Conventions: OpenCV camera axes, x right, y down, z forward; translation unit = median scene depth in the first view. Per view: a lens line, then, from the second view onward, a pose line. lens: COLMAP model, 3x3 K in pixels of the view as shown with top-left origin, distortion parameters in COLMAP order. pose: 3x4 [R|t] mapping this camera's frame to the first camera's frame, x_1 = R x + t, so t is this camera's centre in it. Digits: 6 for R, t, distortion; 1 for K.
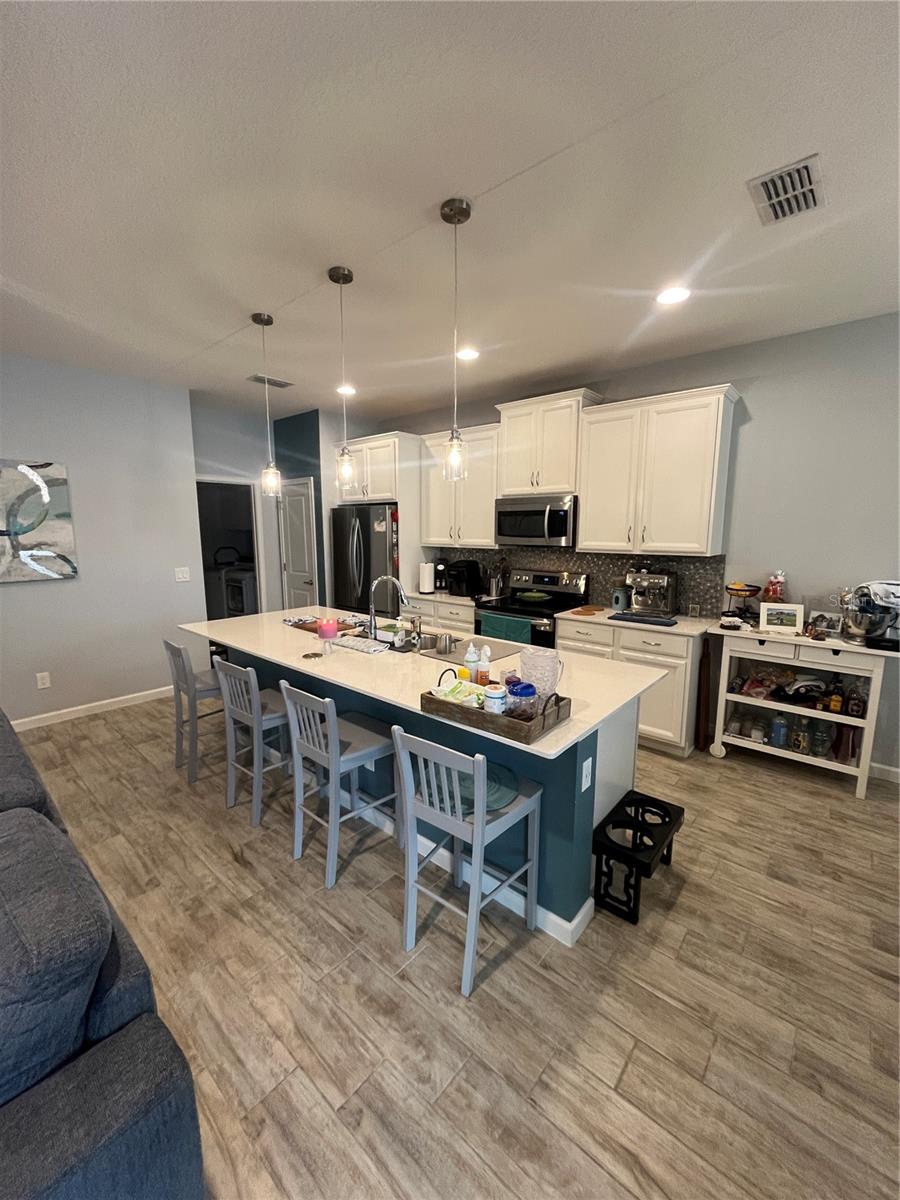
lens RADIAL K [[482.4, 0, 447.5], [0, 482.4, 599.7], [0, 0, 1]] dist [-0.004247, 0.000888]
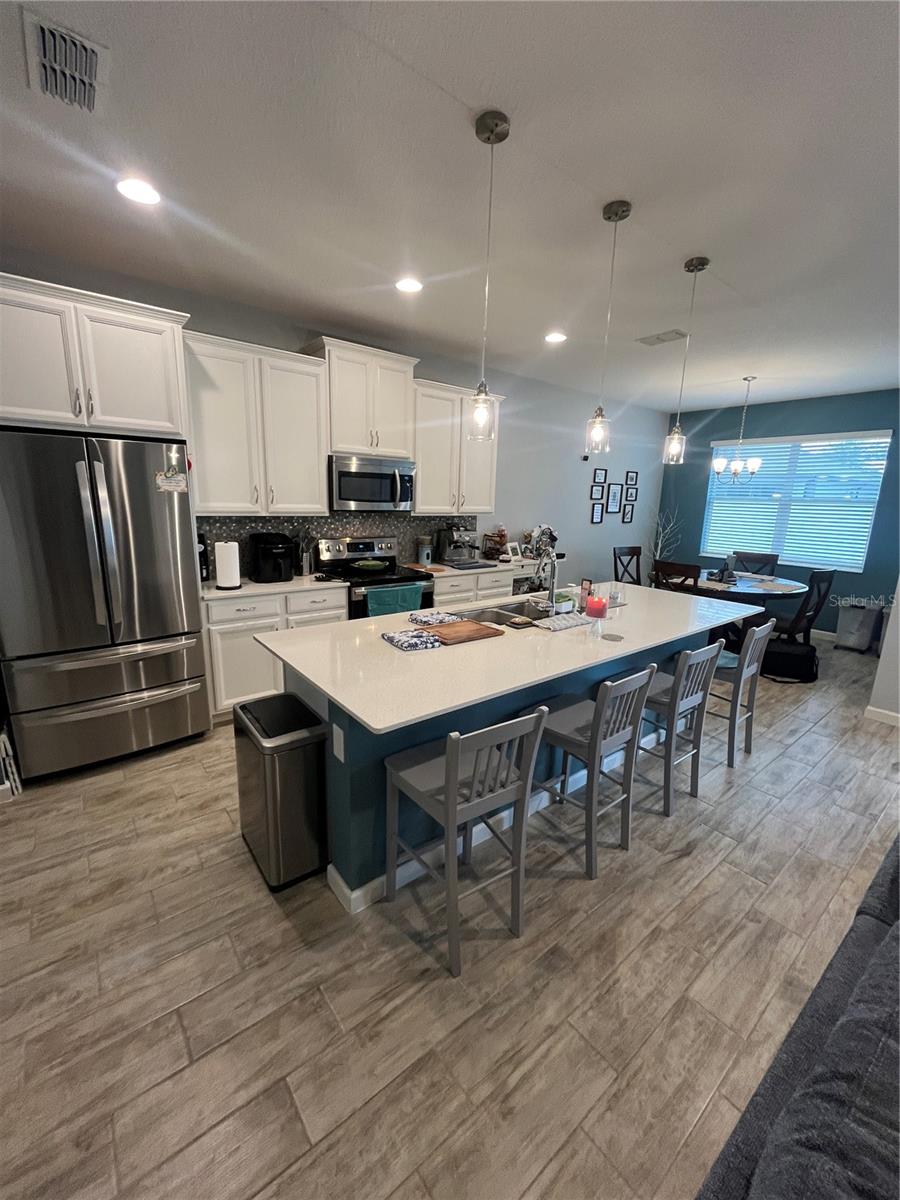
lens RADIAL K [[482.4, 0, 450.9], [0, 482.4, 599.5], [0, 0, 1]] dist [-0.004247, 0.000888]
pose [[0.181987, -0.201184, 0.962500, -0.806362], [0.118862, 0.976169, 0.181567, -0.105053], [-0.976090, 0.081362, 0.201563, 0.741023]]
